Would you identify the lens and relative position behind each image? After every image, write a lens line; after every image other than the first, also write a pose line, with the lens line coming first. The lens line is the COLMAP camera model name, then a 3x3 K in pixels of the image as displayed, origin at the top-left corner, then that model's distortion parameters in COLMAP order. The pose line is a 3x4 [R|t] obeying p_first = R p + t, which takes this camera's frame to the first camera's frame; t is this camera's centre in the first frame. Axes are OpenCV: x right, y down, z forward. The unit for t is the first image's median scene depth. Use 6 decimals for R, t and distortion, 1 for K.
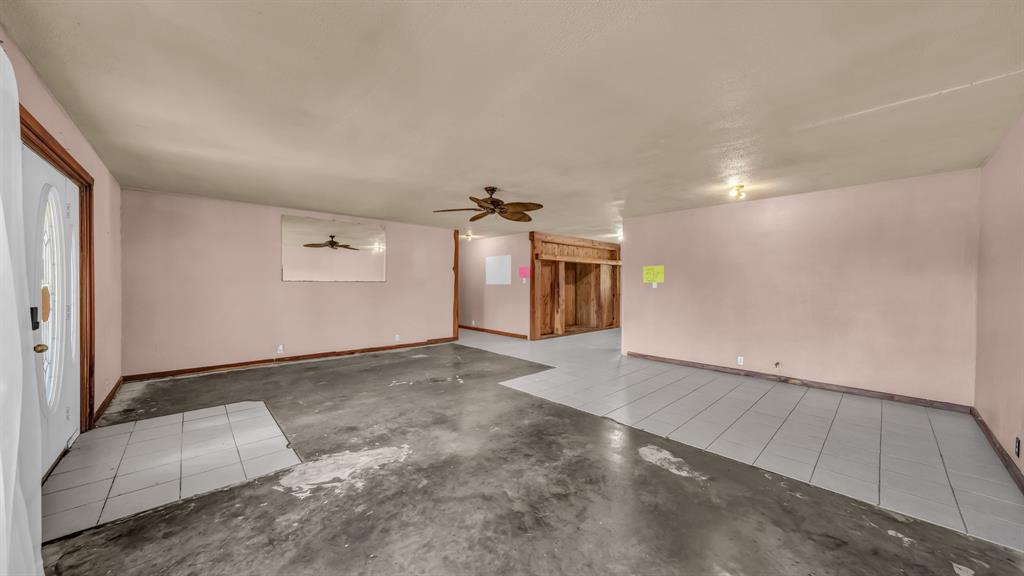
lens RADIAL K [[354.9, 0, 521.2], [0, 354.9, 283.8], [0, 0, 1]] dist [0.005037, 0.001126]
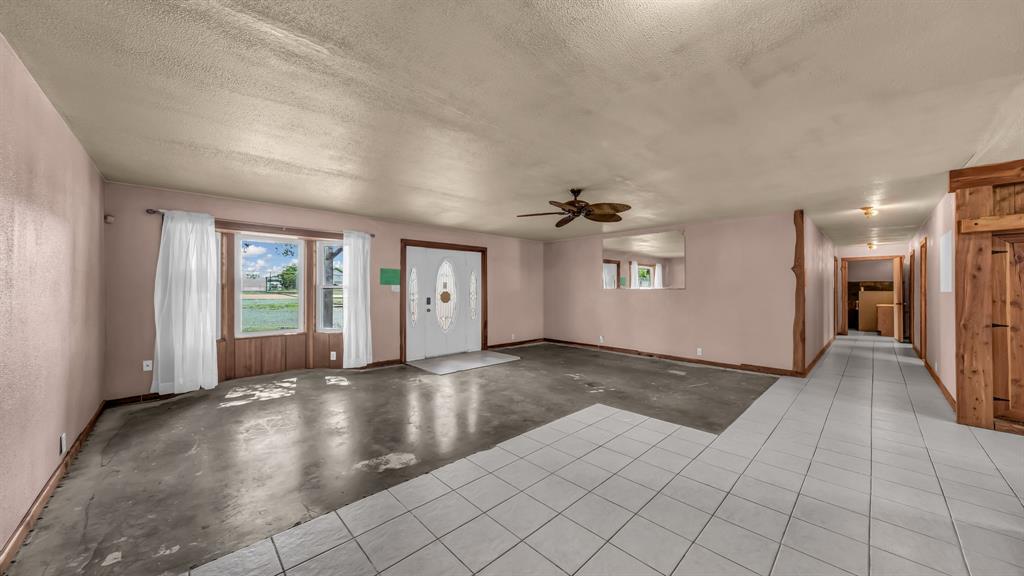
lens RADIAL K [[354.9, 0, 508.3], [0, 354.9, 293.1], [0, 0, 1]] dist [0.005037, 0.001126]
pose [[-0.030319, 0.002688, -0.999537, 0.866750], [-0.000404, 0.999996, 0.002702, 0.003452], [0.999540, 0.000485, -0.030318, 0.848235]]
